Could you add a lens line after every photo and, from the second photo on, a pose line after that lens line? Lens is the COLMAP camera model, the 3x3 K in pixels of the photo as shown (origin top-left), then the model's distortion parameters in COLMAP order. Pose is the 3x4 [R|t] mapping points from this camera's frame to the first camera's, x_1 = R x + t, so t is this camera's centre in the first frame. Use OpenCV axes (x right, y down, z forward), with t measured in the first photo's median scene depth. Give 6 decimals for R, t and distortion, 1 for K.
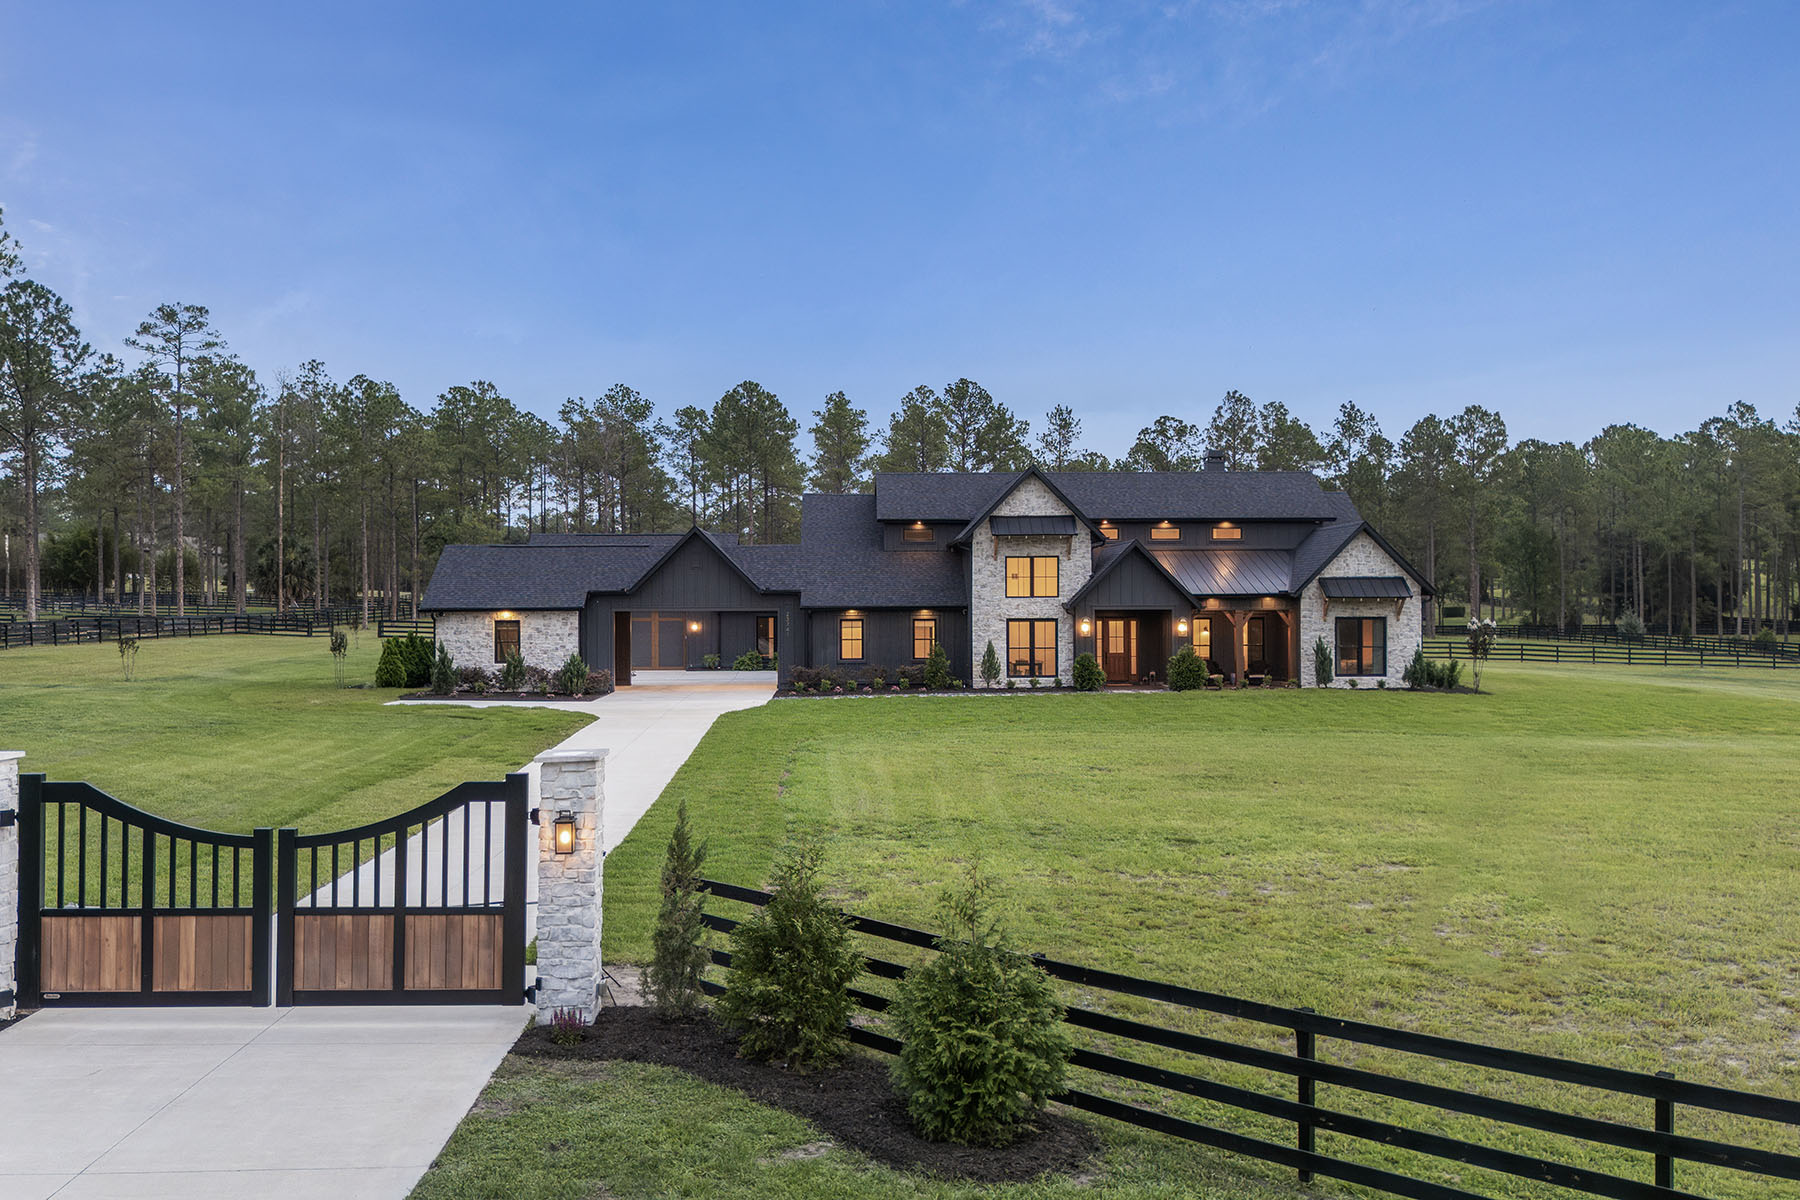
lens RADIAL K [[1551.7, 0, 908.7], [0, 1551.7, 592.4], [0, 0, 1]] dist [0.152294, -0.346868]
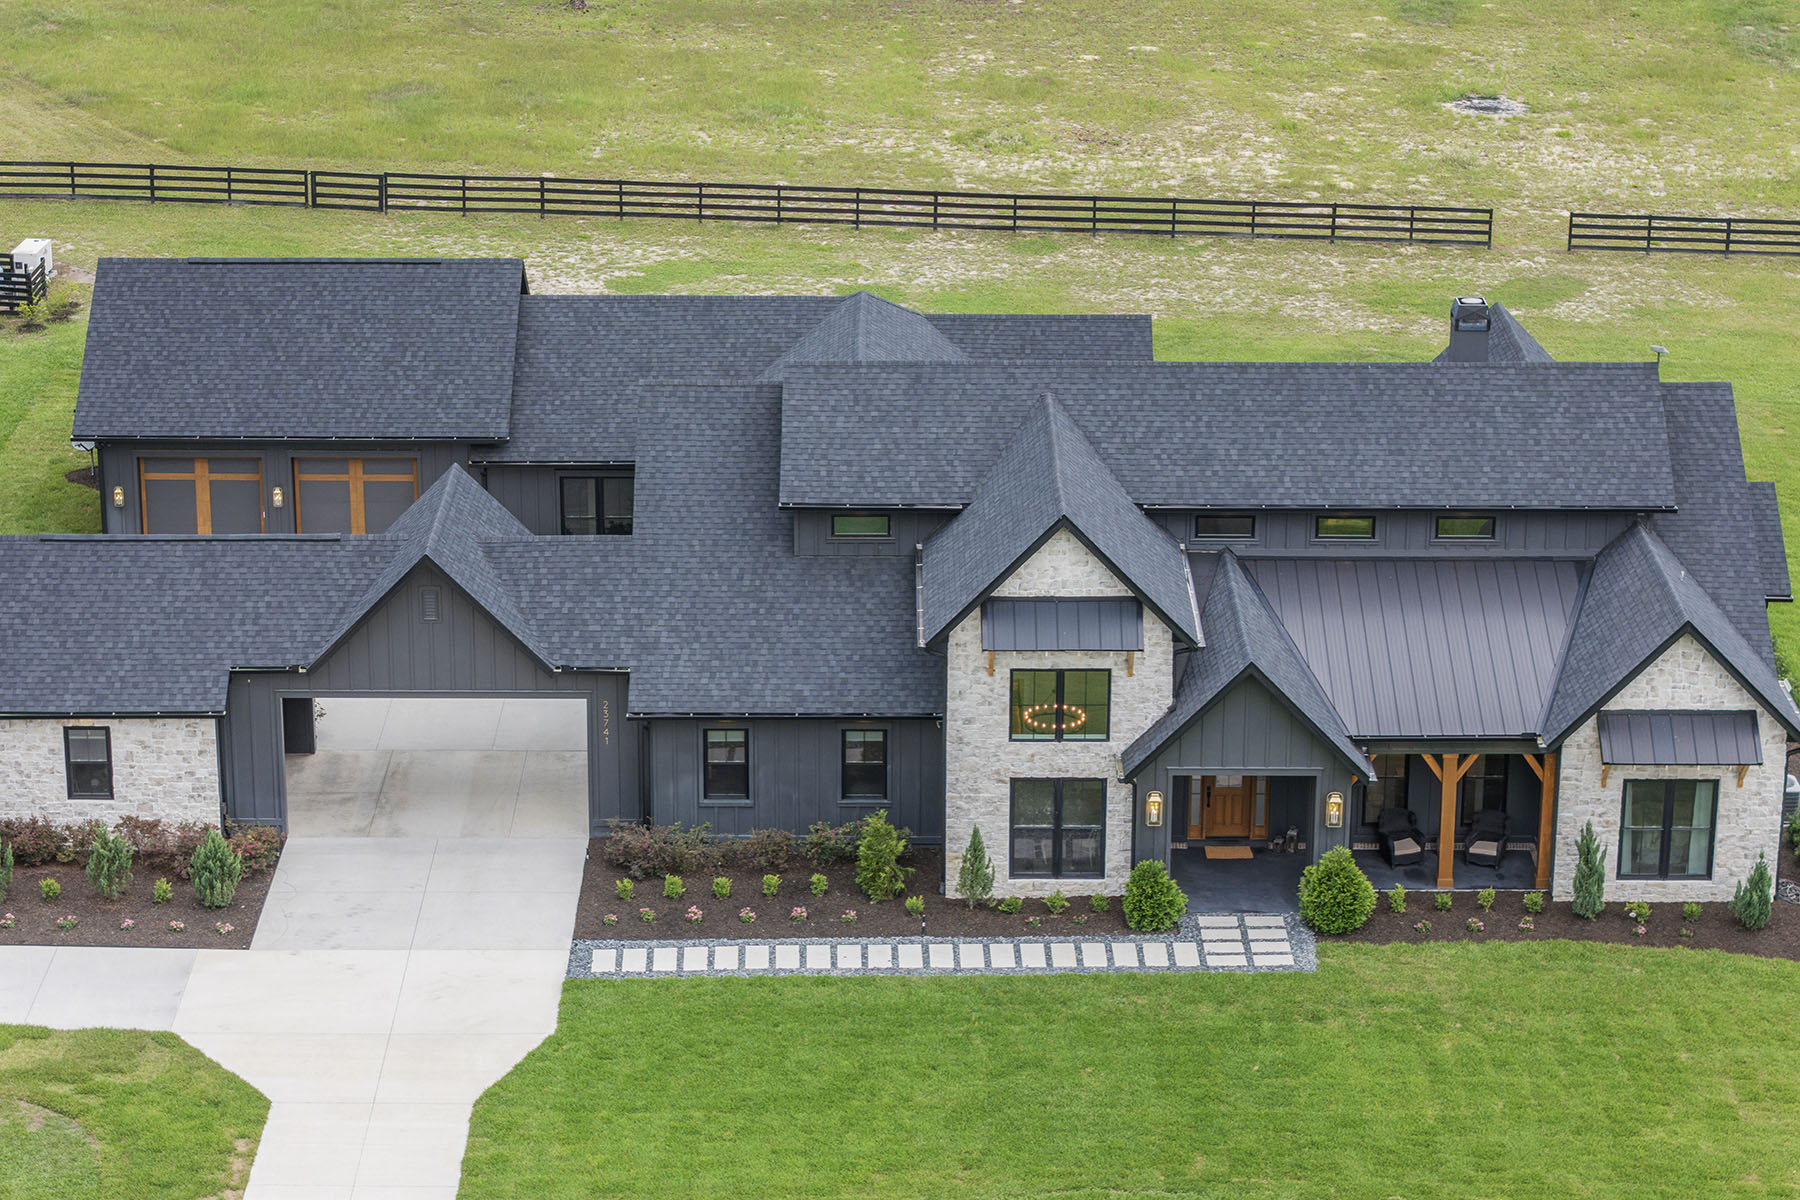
lens RADIAL K [[4228.9, 0, 900.0], [0, 4228.9, 600.0], [0, 0, 1]] dist [-0.076254, 0.852378]
pose [[0.999206, 0.020590, -0.034107, 0.071214], [-0.007897, 0.941474, 0.336992, -0.513527], [0.039050, -0.336455, 0.940890, -0.337860]]
